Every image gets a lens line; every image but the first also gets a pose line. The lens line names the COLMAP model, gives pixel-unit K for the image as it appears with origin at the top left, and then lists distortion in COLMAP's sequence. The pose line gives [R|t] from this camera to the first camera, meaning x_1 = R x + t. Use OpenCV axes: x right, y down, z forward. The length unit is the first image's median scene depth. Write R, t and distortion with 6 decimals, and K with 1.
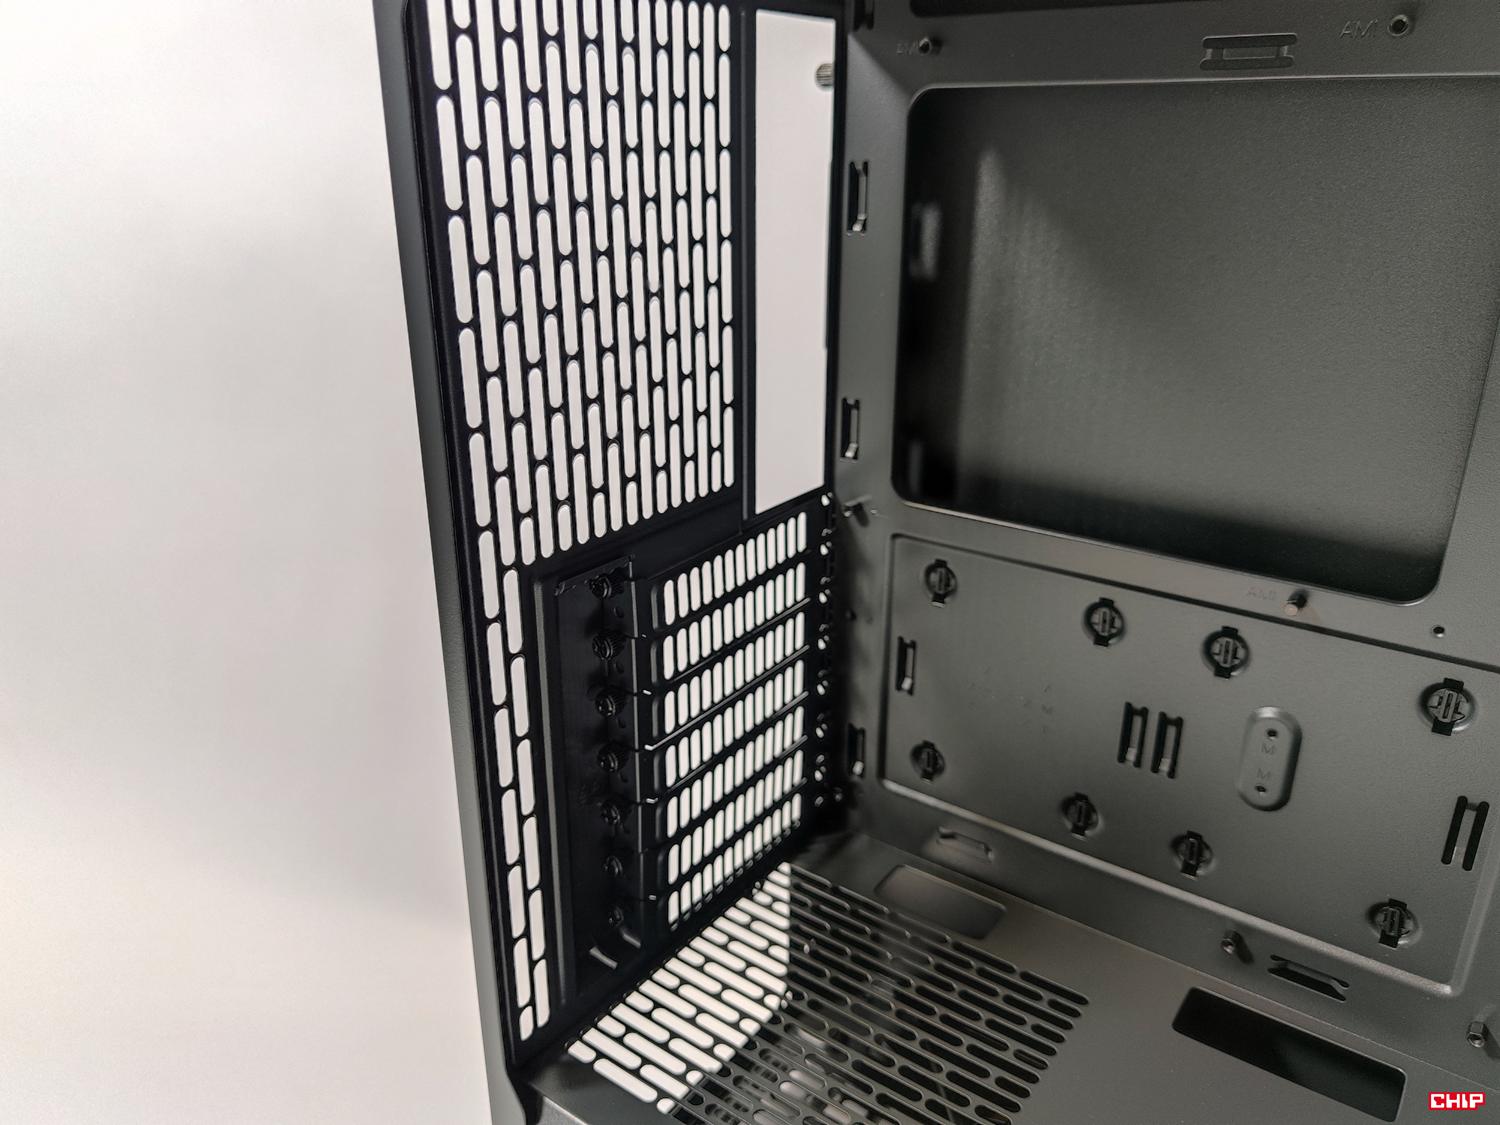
lens RADIAL K [[1105.4, 0, 721.9], [0, 1105.4, 550.6], [0, 0, 1]] dist [-0.006540, -0.024966]
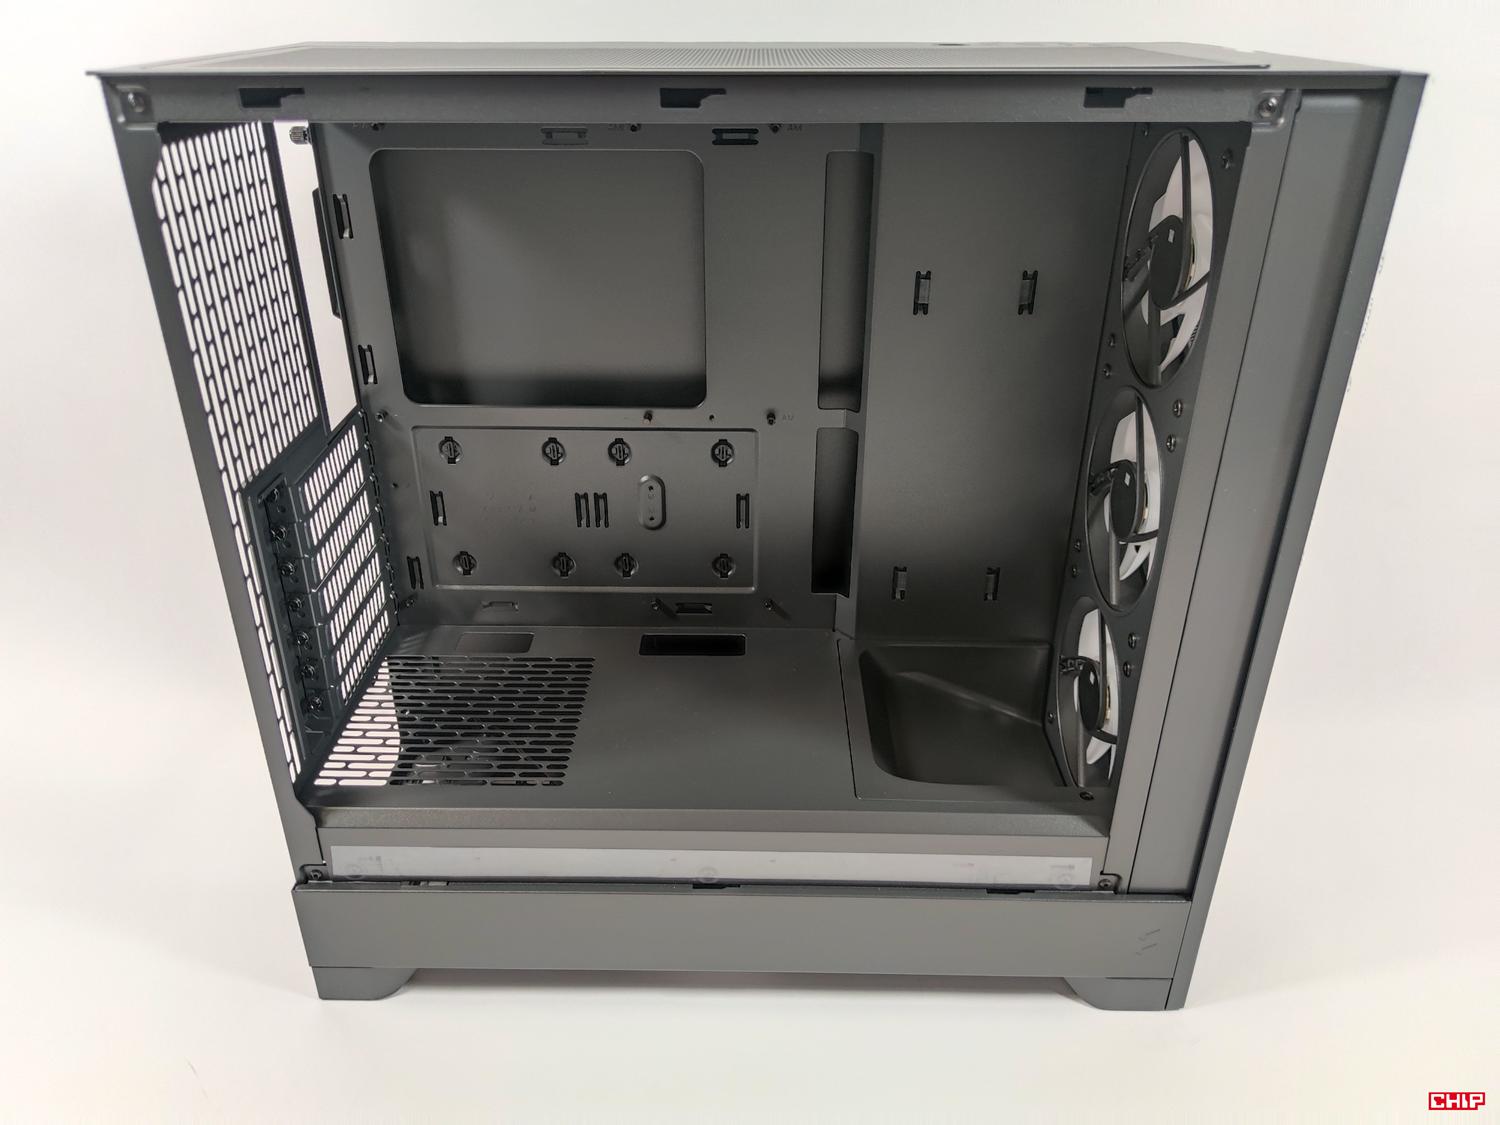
lens RADIAL K [[1105.4, 0, 753.1], [0, 1105.4, 557.0], [0, 0, 1]] dist [-0.006540, -0.024966]
pose [[0.803891, -0.265365, 0.532297, -0.378160], [0.197152, 0.963244, 0.182460, -0.030955], [-0.561151, -0.041734, 0.826661, -0.636696]]
